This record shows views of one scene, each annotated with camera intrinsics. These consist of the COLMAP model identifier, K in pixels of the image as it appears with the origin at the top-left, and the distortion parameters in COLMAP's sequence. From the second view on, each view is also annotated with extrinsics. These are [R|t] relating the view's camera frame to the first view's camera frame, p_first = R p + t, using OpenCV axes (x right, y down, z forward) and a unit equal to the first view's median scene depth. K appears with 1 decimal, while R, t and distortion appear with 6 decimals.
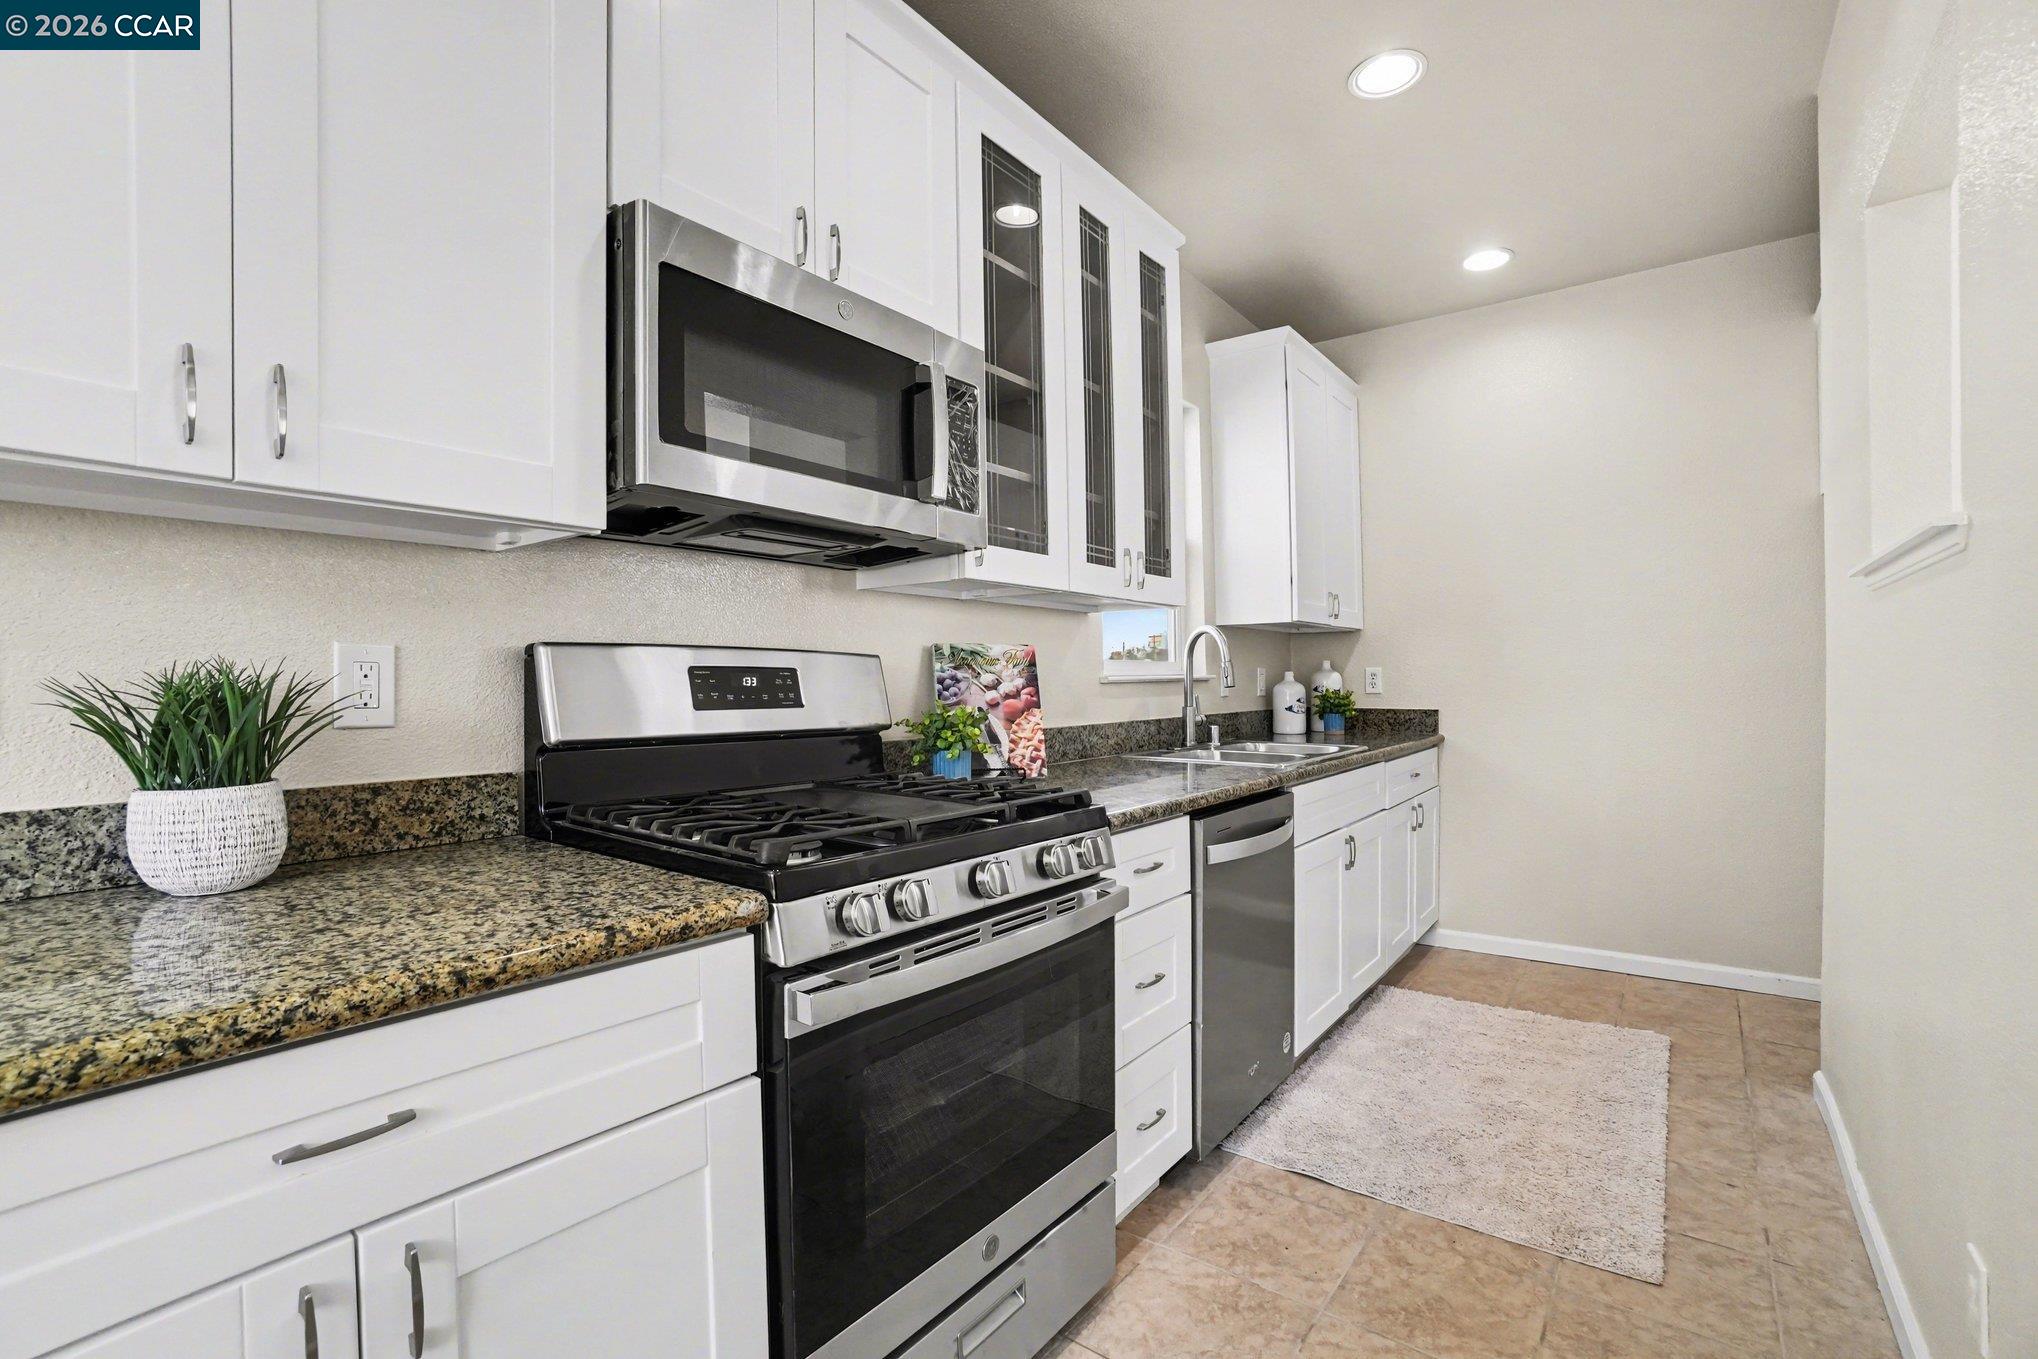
lens RADIAL K [[920.6, 0, 1019.0], [0, 920.6, 679.5], [0, 0, 1]] dist [0.000194, 0.000080]
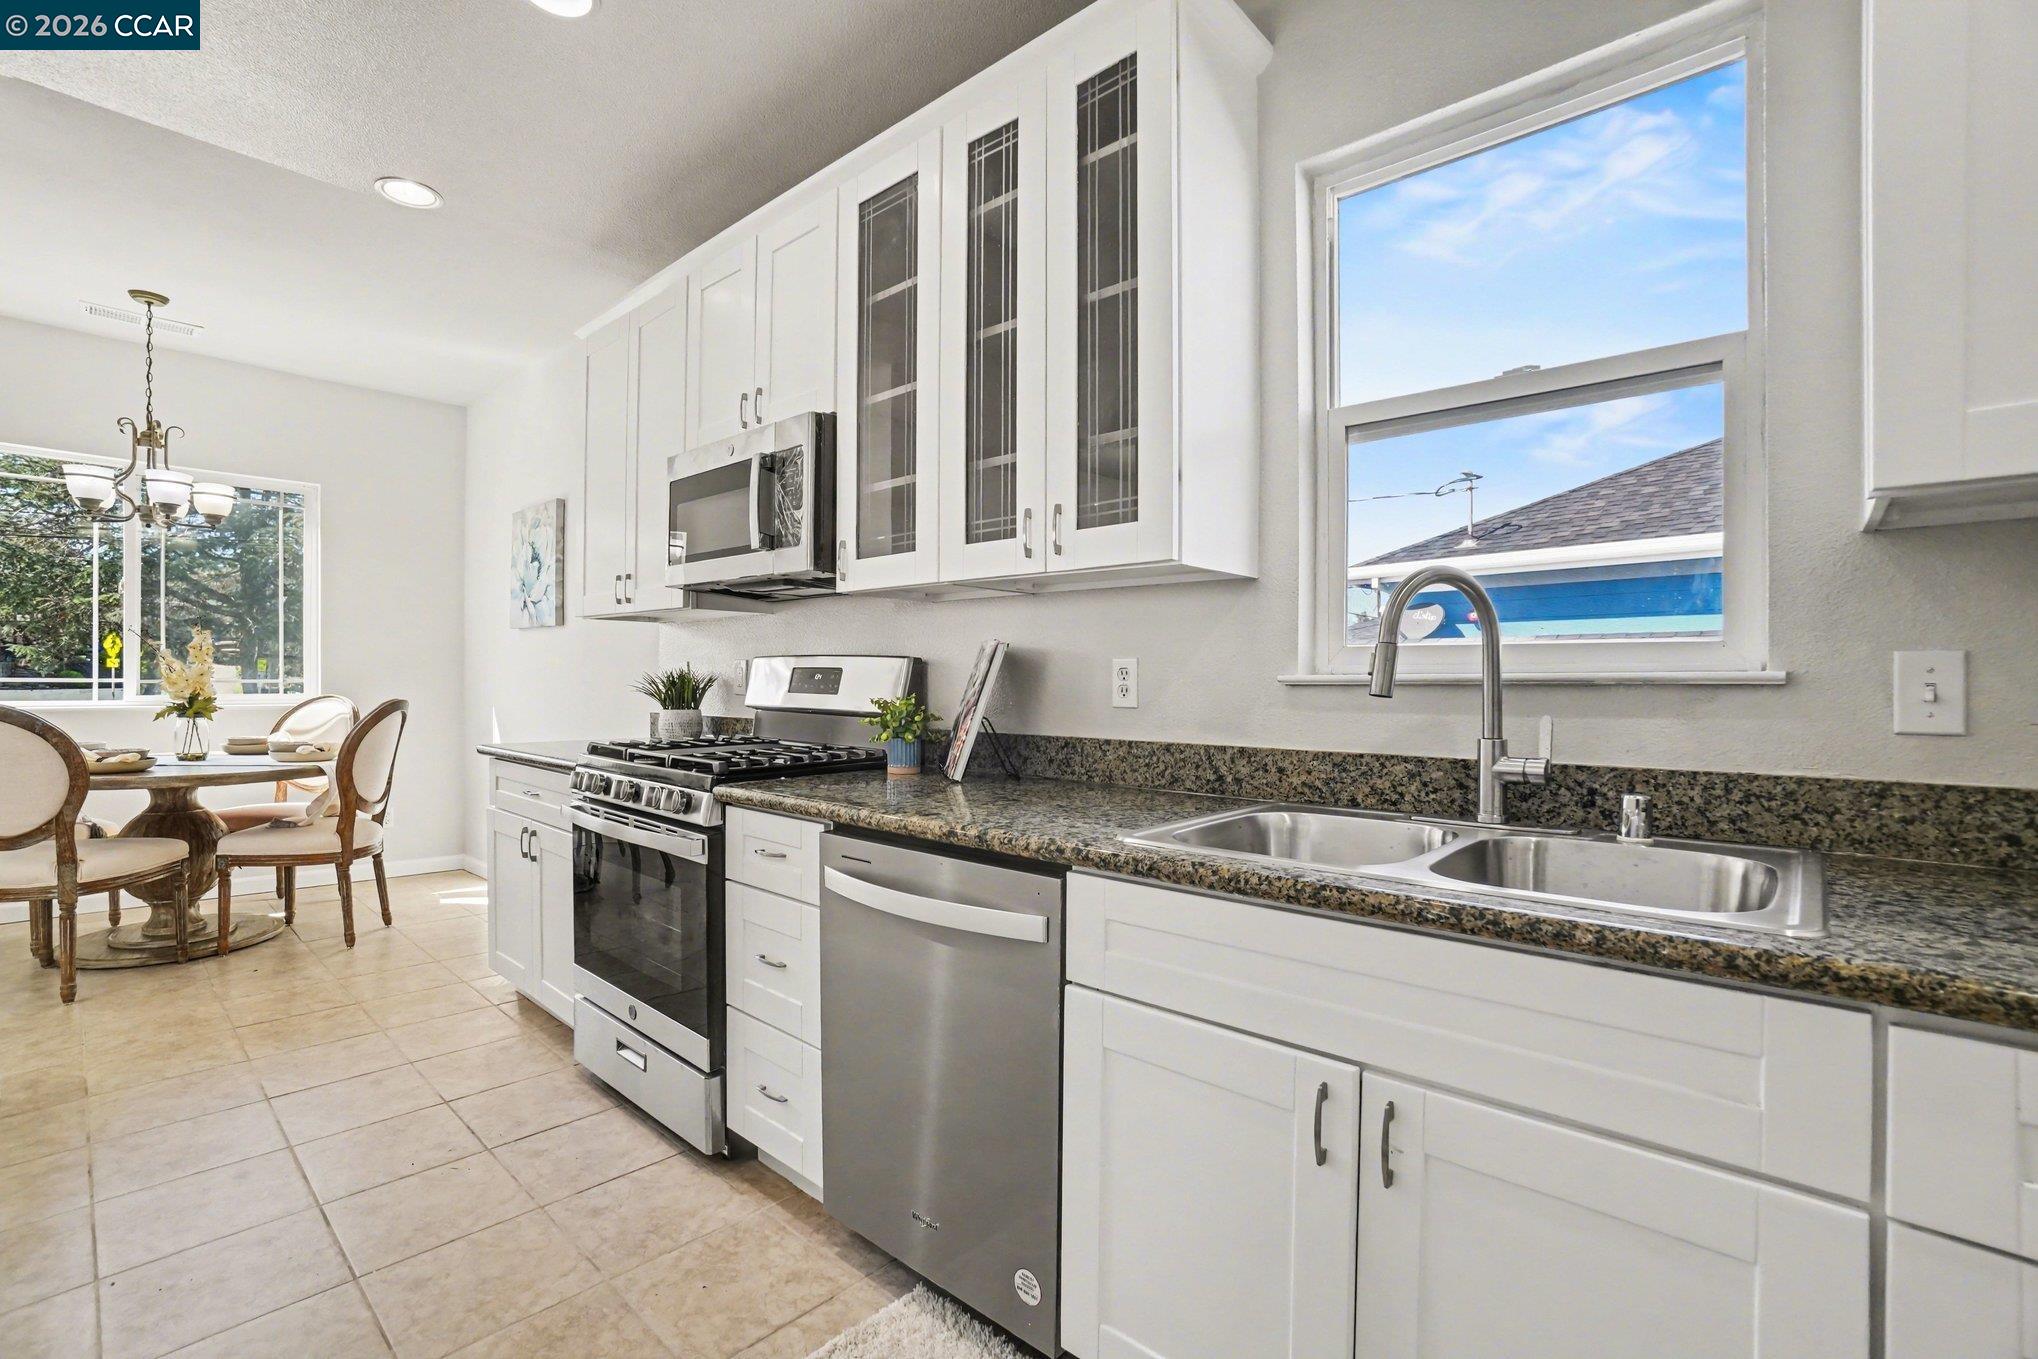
lens RADIAL K [[904.2, 0, 1019.5], [0, 904.2, 689.2], [0, 0, 1]] dist [-0.022606, 0.000005]
pose [[-0.090864, 0.017755, -0.995705, 0.989322], [-0.004761, 0.999822, 0.018263, -0.005003], [0.995852, 0.006400, -0.090763, 1.199426]]
